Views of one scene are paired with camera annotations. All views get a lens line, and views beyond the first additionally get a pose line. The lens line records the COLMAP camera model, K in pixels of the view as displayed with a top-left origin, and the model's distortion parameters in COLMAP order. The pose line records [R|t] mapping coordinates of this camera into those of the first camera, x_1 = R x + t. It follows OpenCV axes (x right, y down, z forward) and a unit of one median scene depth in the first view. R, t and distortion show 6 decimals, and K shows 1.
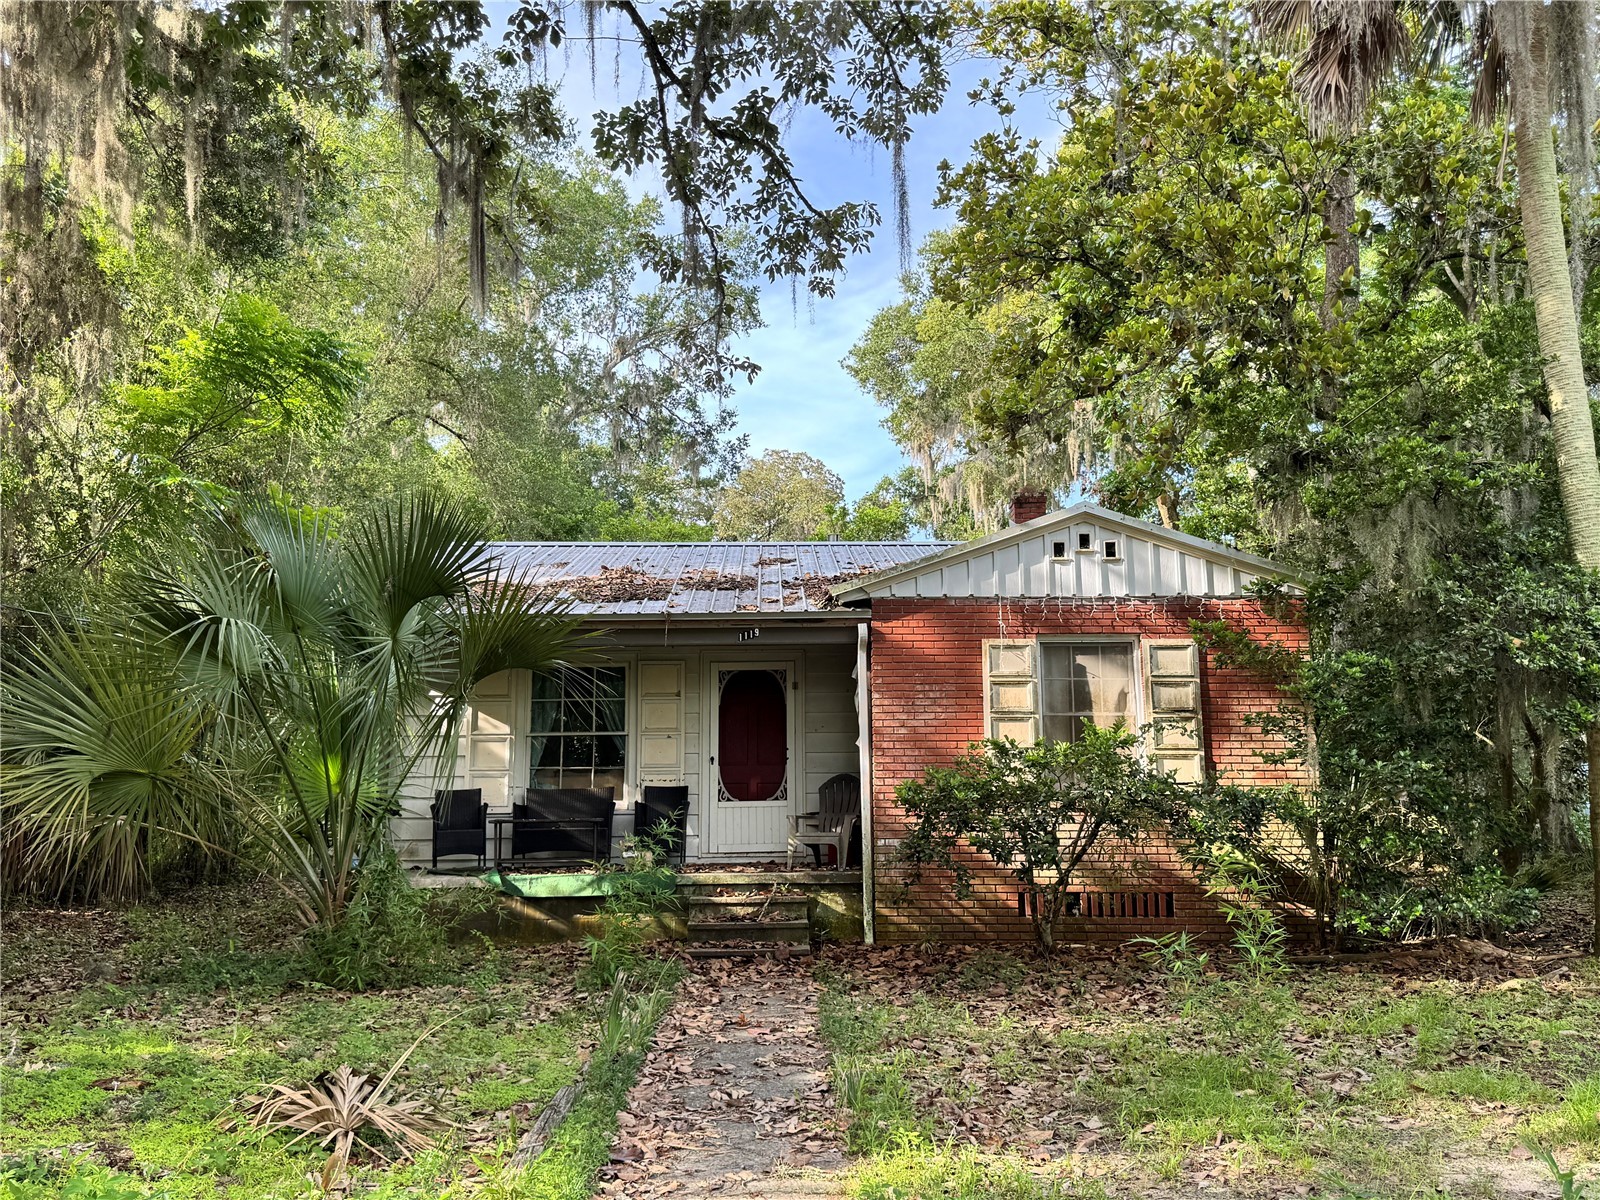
lens RADIAL K [[1318.1, 0, 798.7], [0, 1318.1, 606.6], [0, 0, 1]] dist [-0.006512, -0.004623]
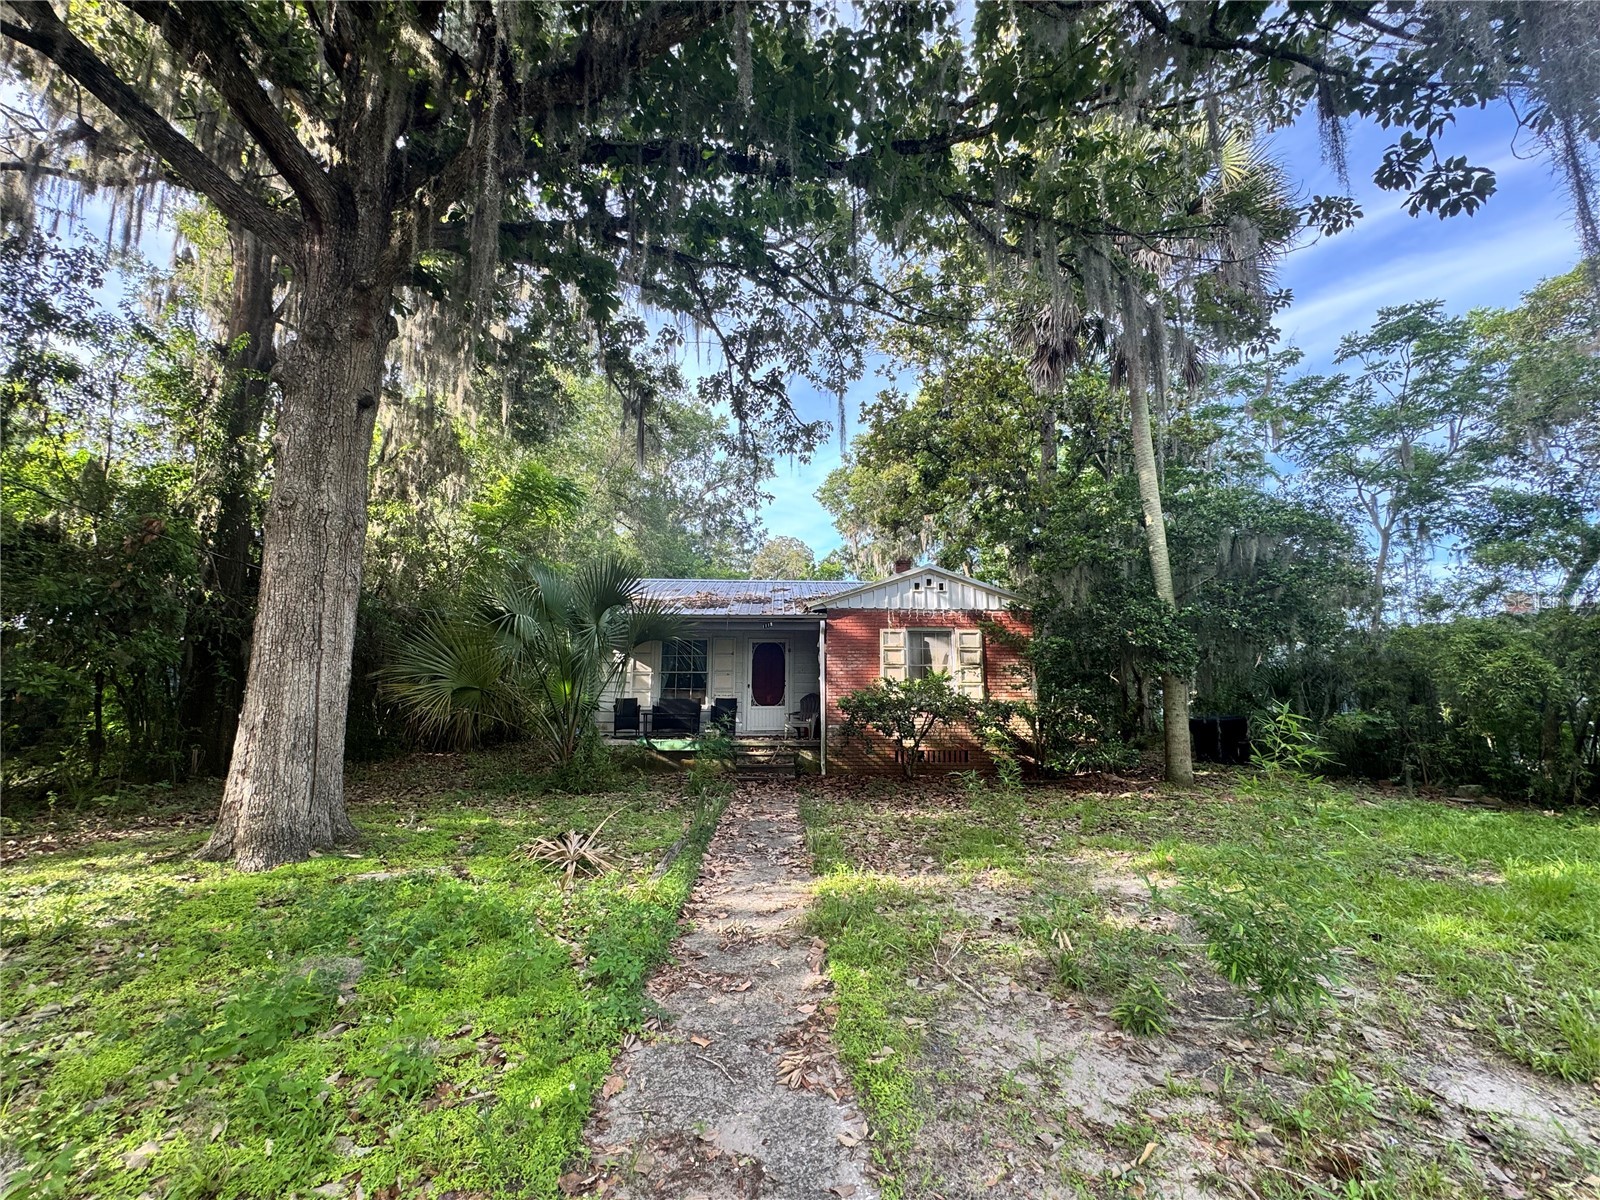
lens RADIAL K [[646.6, 0, 795.3], [0, 646.6, 582.5], [0, 0, 1]] dist [-0.001110, 0.000004]
pose [[0.999902, 0.012684, 0.005995, -0.001226], [-0.012399, 0.998889, -0.045470, -0.000505], [-0.006565, 0.045392, 0.998948, -0.029250]]
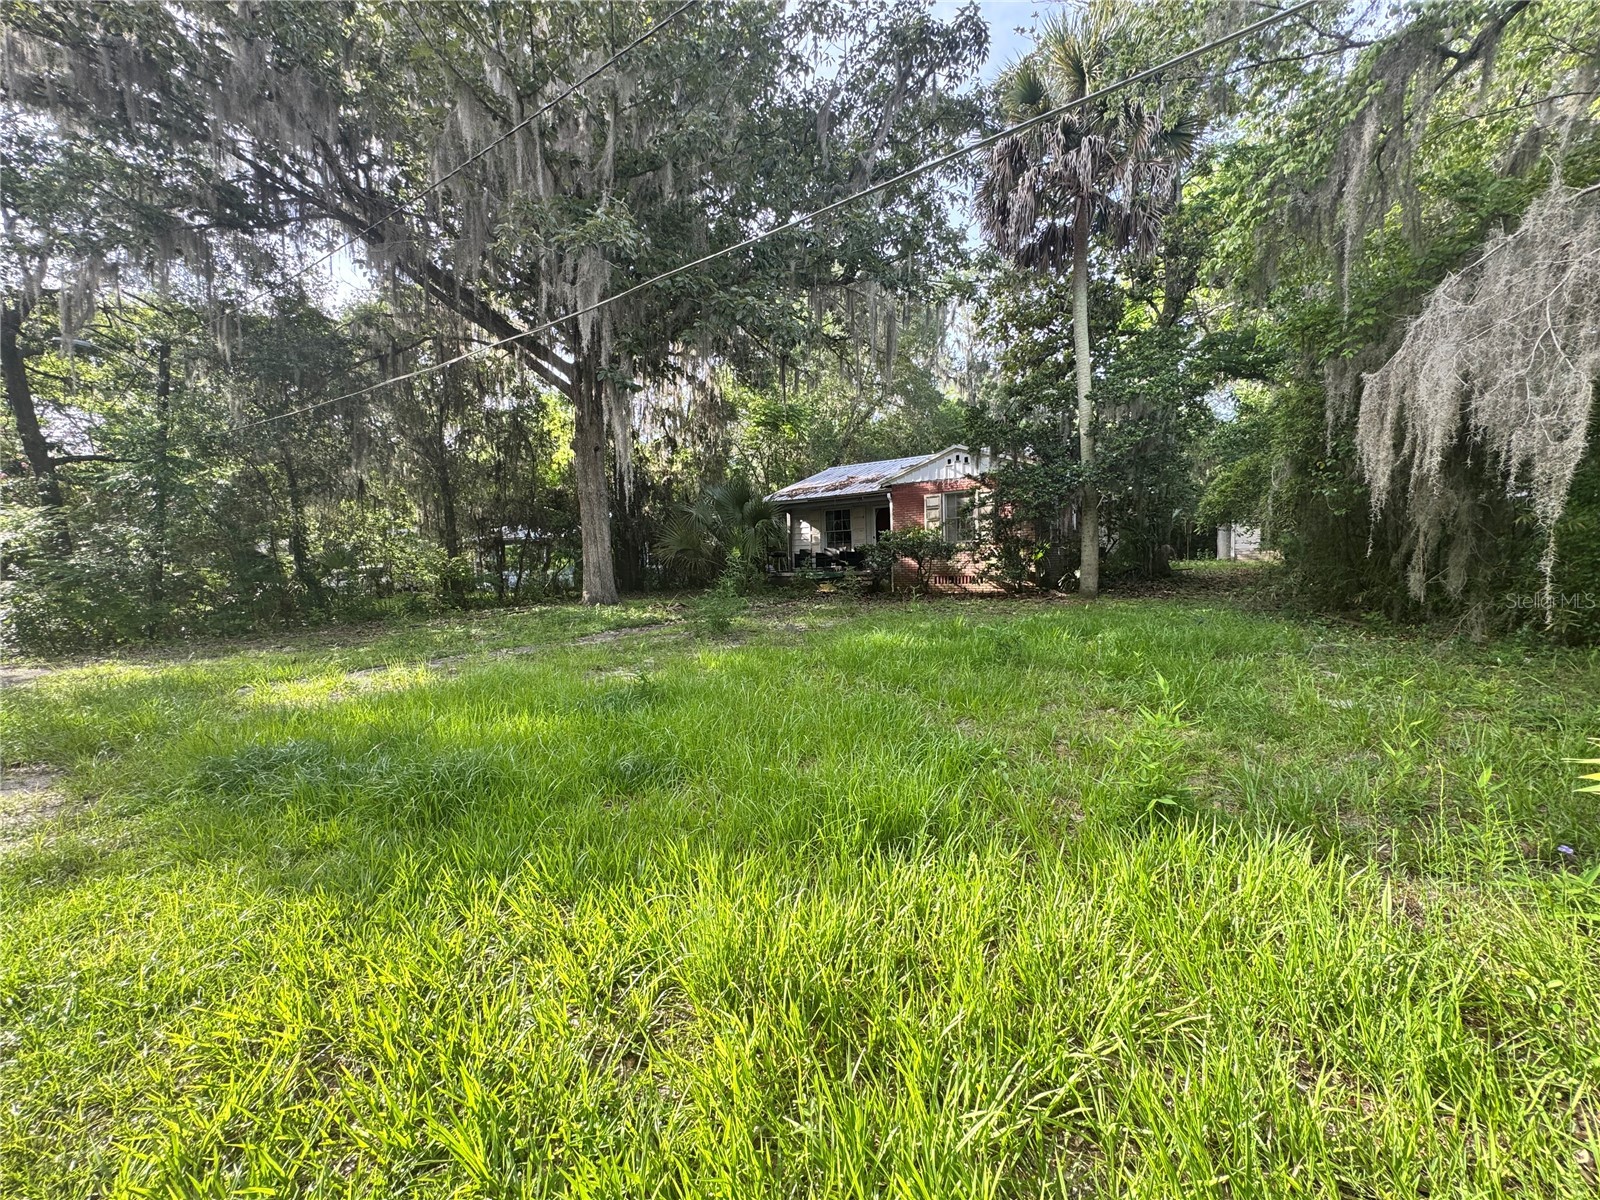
lens RADIAL K [[646.6, 0, 802.4], [0, 646.6, 598.7], [0, 0, 1]] dist [-0.001110, 0.000004]
pose [[0.816294, 0.012912, -0.577493, 1.027660], [0.105756, 0.979511, 0.171388, -0.034744], [0.567873, -0.200977, 0.798203, -0.529848]]
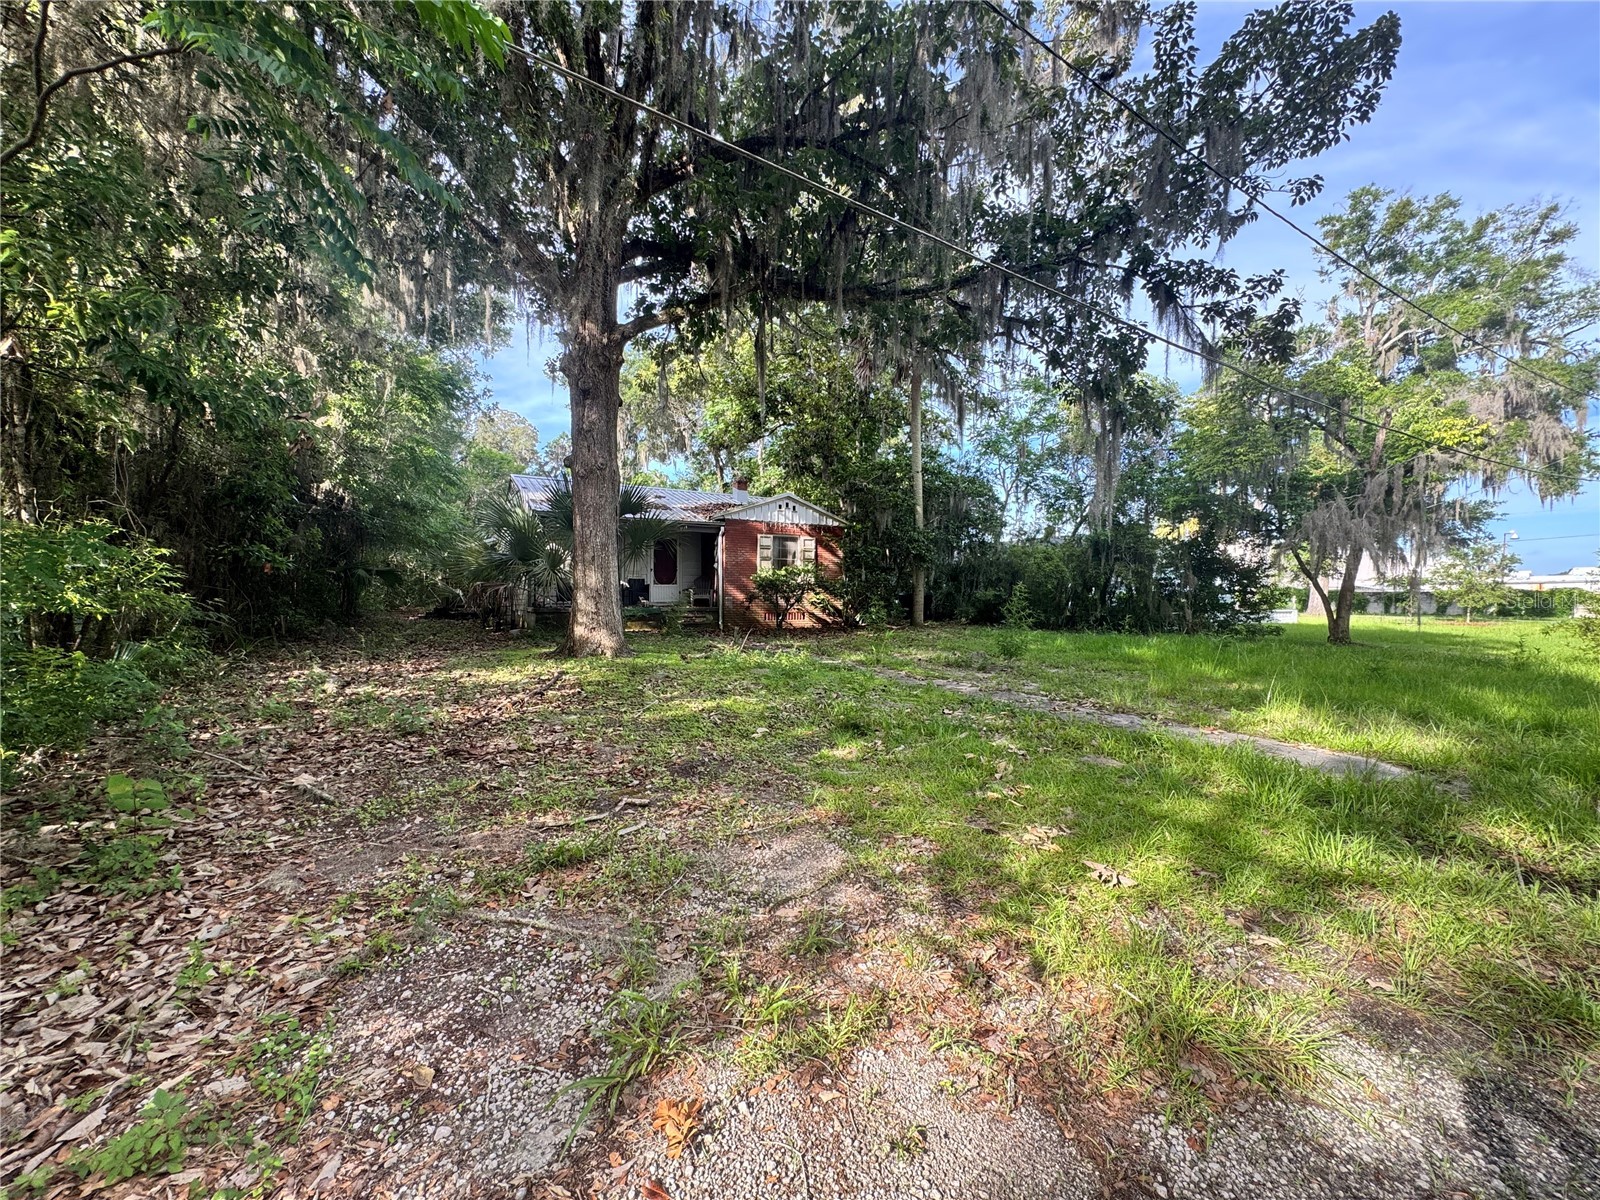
lens RADIAL K [[646.6, 0, 798.8], [0, 646.6, 600.6], [0, 0, 1]] dist [-0.001110, 0.000004]
pose [[0.880143, 0.005675, 0.474675, -0.674382], [-0.080131, 0.987356, 0.136775, -0.050734], [-0.467897, -0.158418, 0.869469, -0.555403]]
